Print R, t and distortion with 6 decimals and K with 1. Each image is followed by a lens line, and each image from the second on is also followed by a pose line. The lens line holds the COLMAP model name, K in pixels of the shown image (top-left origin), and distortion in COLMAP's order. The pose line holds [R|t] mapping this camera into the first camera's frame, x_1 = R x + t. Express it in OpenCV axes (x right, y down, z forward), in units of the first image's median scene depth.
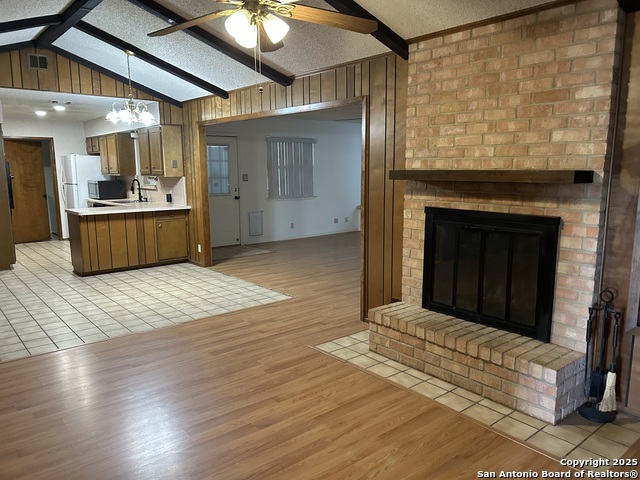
lens RADIAL K [[481.8, 0, 316.6], [0, 481.8, 243.3], [0, 0, 1]] dist [0.060629, -0.060872]
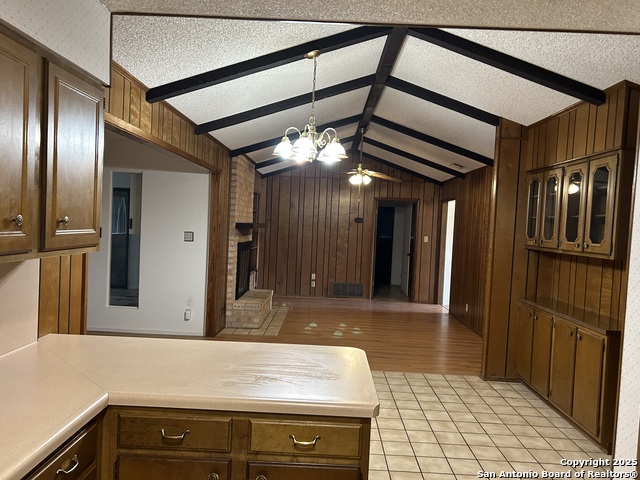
lens RADIAL K [[481.8, 0, 318.4], [0, 481.8, 241.4], [0, 0, 1]] dist [0.060629, -0.060872]
pose [[-0.758615, -0.053296, 0.649355, -1.219458], [0.066126, 0.985204, 0.158113, -0.360482], [-0.648174, 0.162887, -0.743867, 2.235893]]
